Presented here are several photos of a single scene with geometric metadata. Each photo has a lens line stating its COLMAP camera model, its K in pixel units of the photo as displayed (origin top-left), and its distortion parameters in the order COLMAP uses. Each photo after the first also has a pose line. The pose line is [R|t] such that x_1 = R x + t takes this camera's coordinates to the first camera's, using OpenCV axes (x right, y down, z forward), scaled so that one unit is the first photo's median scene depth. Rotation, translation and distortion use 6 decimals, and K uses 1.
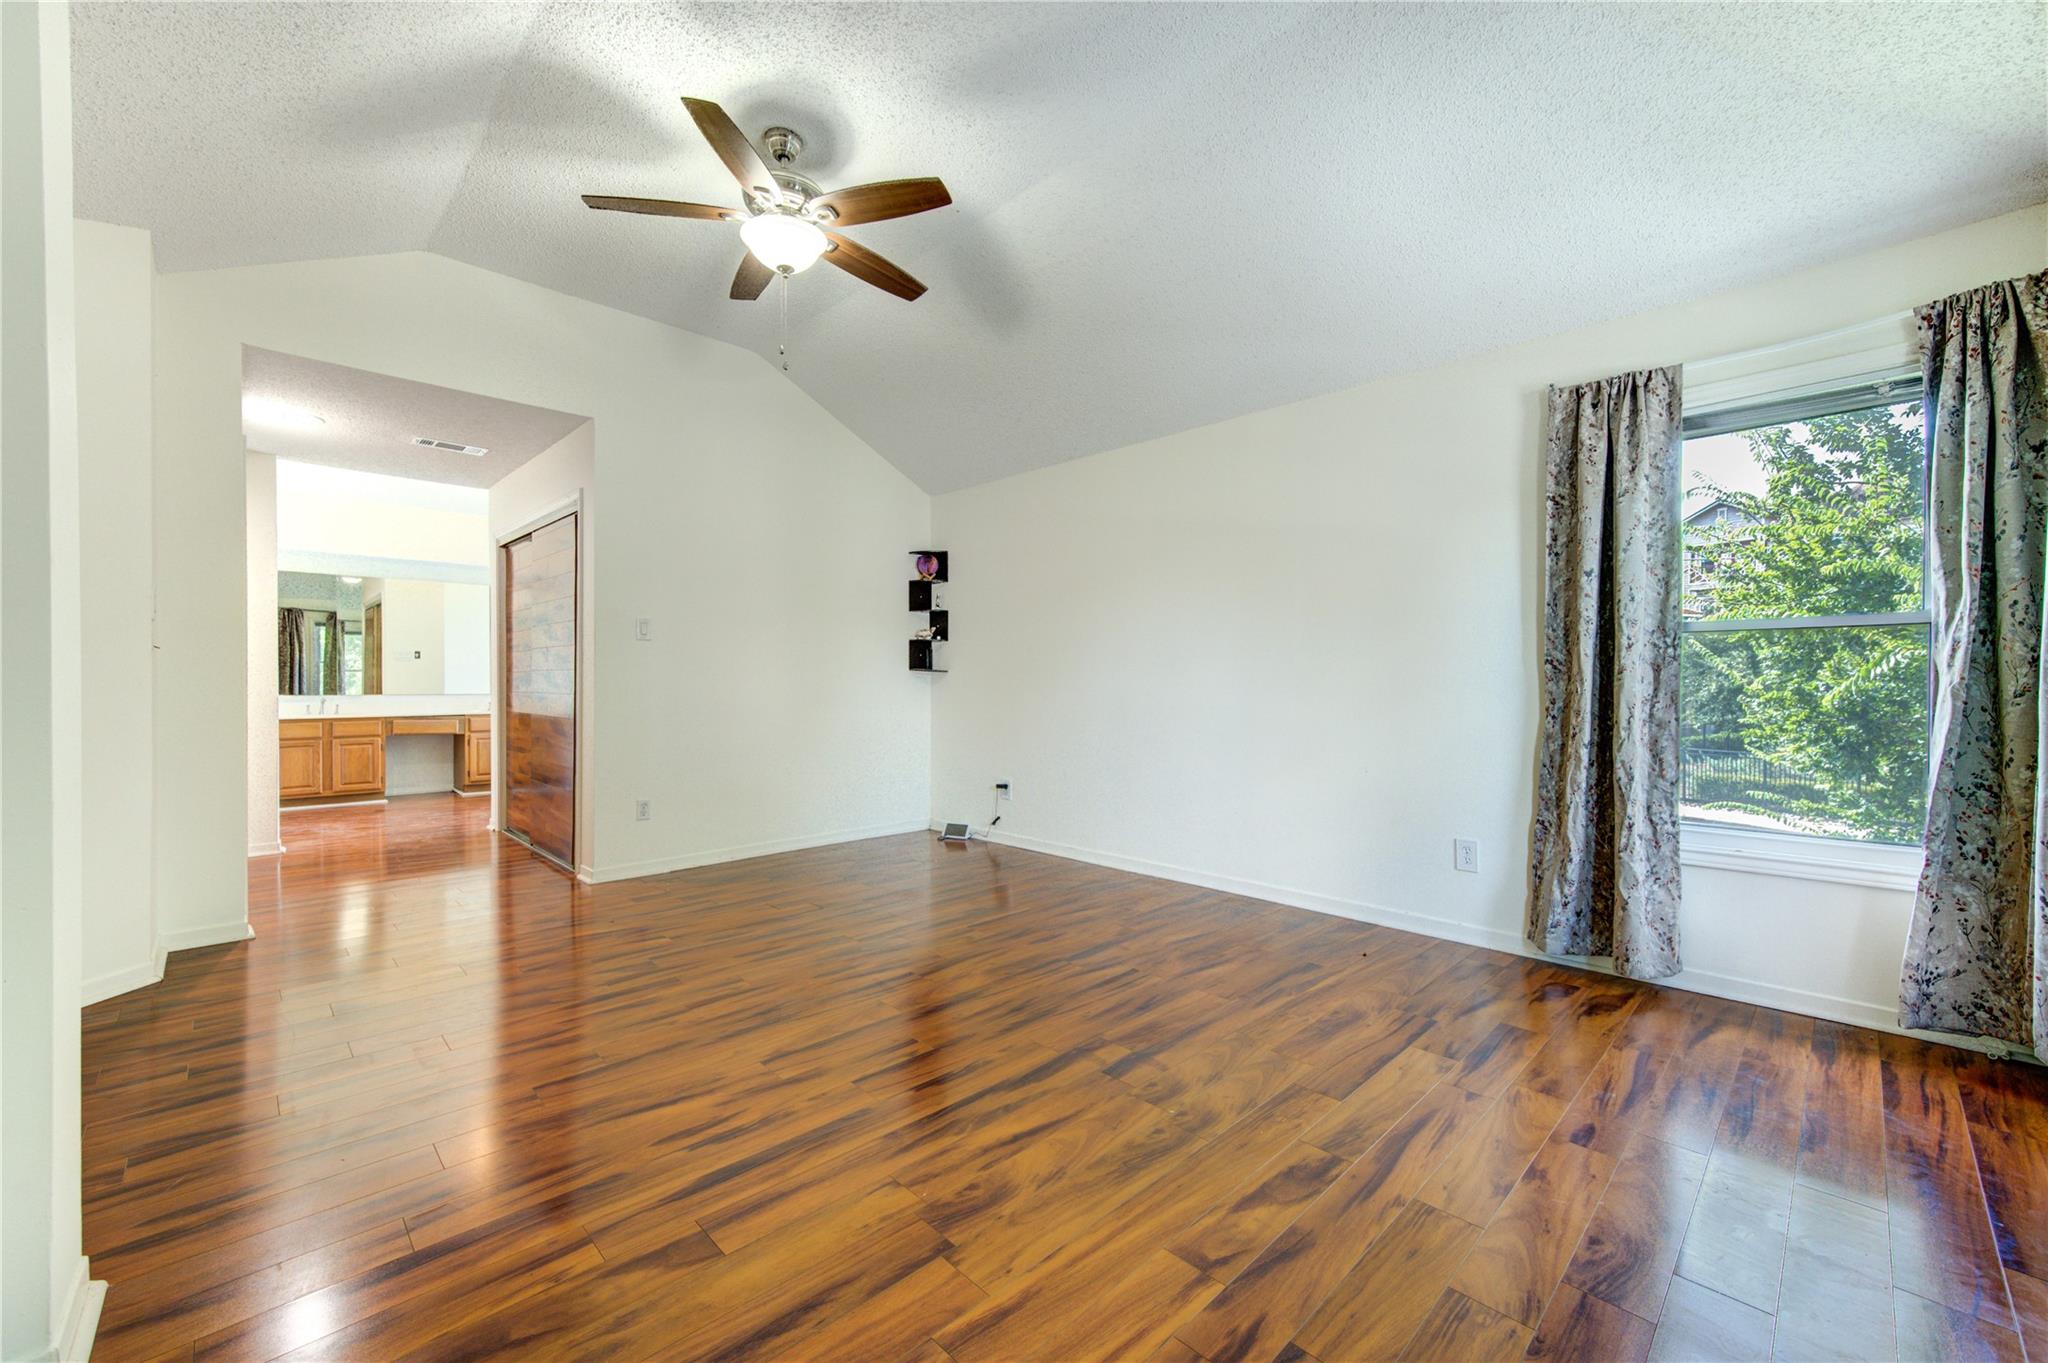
lens RADIAL K [[826.8, 0, 1031.1], [0, 826.8, 679.5], [0, 0, 1]] dist [0.000840, 0.000008]
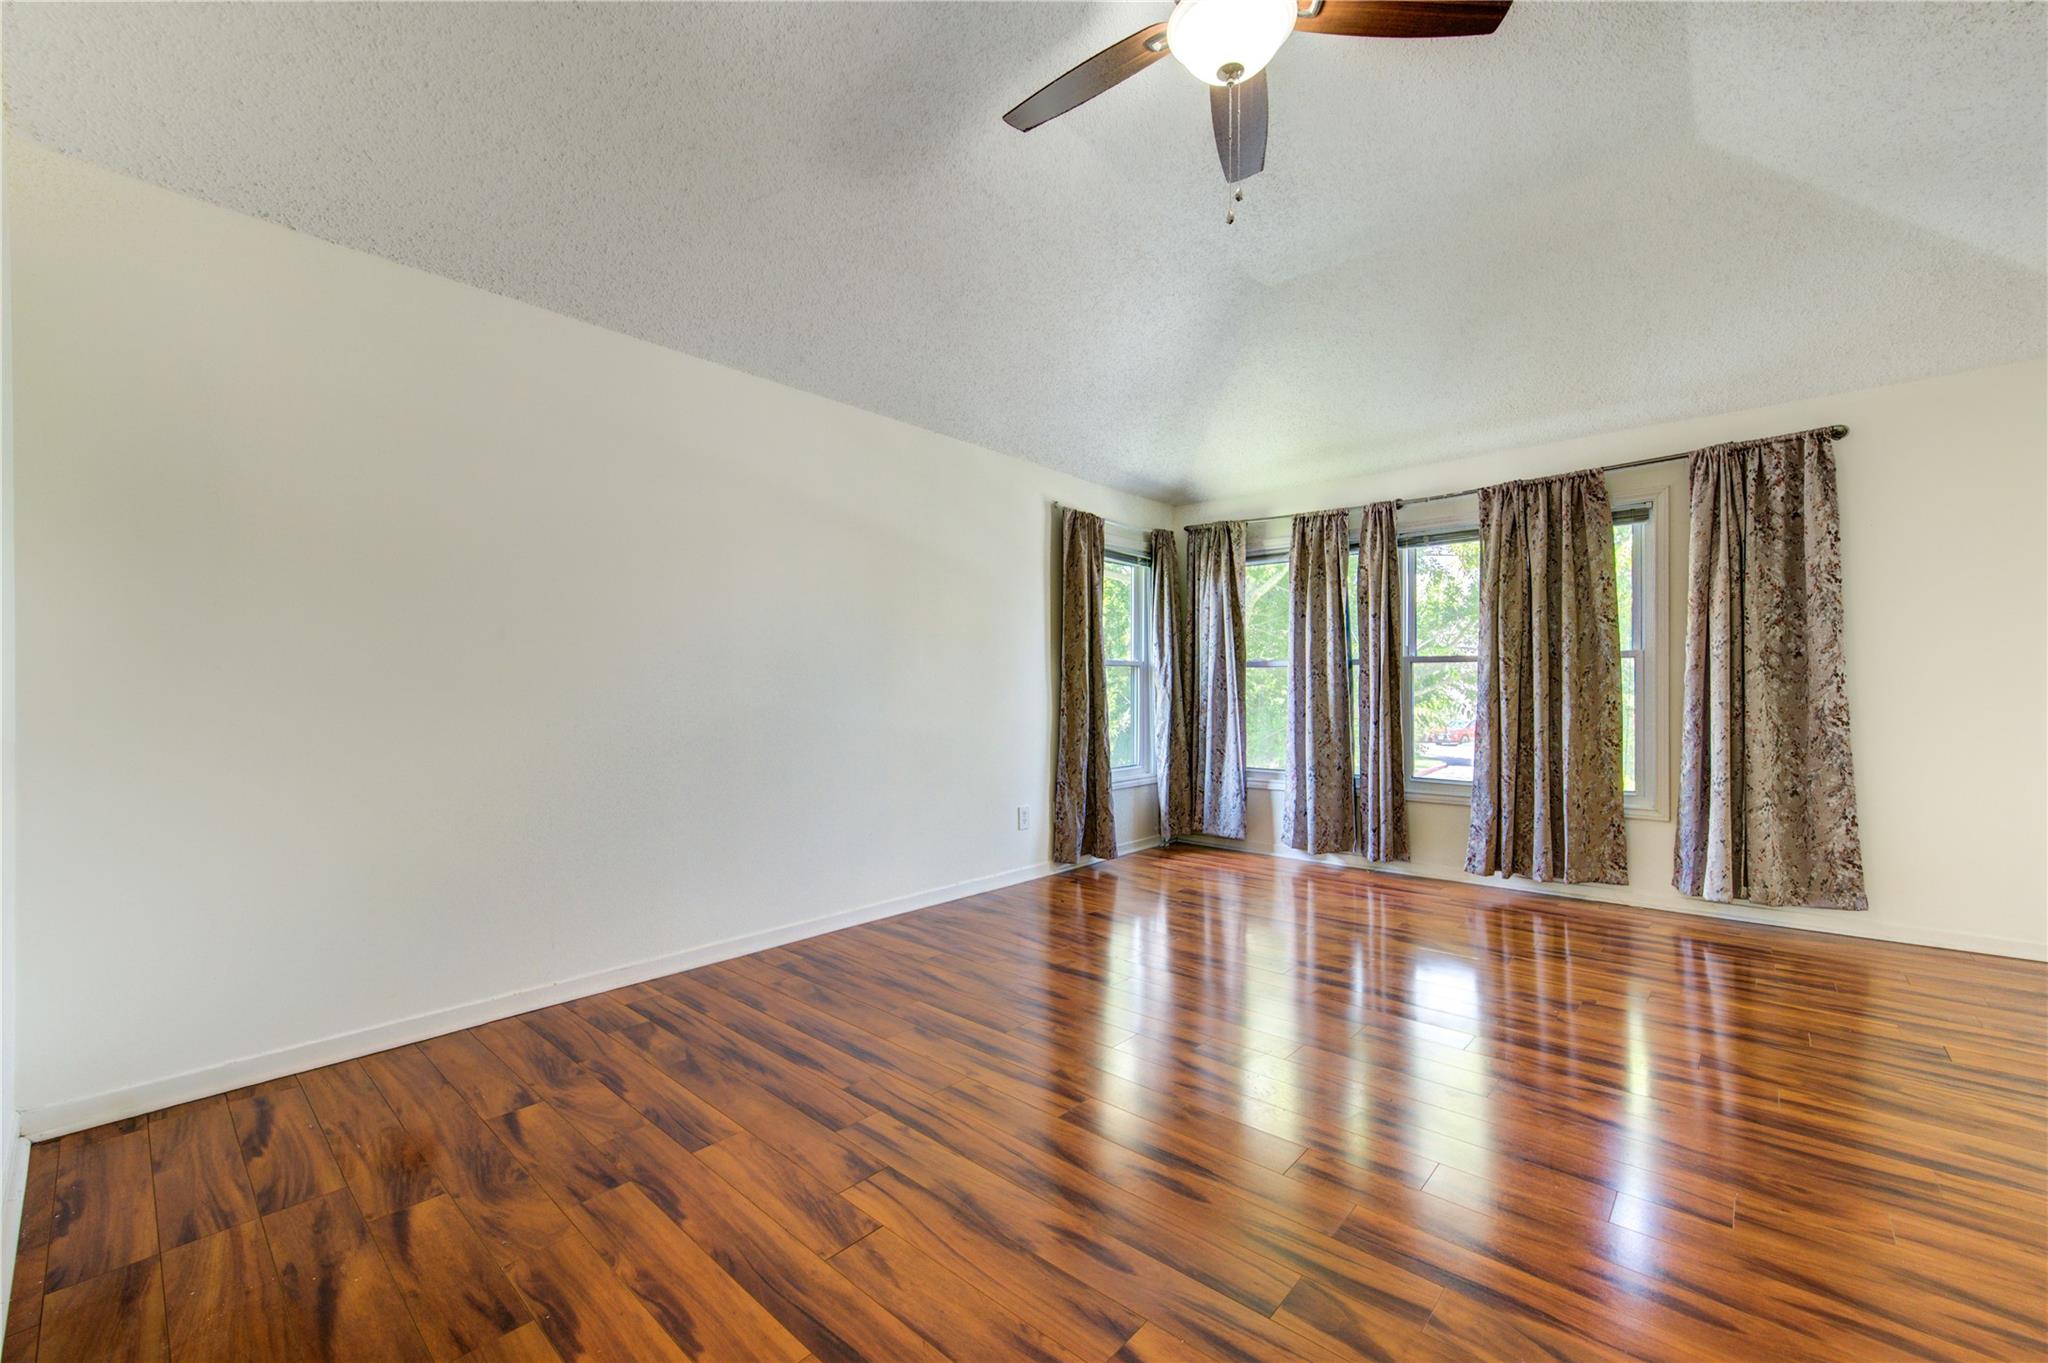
lens RADIAL K [[791.2, 0, 1026.7], [0, 791.2, 691.4], [0, 0, 1]] dist [0.001584, 0.000001]
pose [[-0.051816, 0.000513, 0.998656, -1.340541], [0.007053, 0.999975, -0.000148, -0.005609], [-0.998632, 0.007035, -0.051819, 1.744758]]
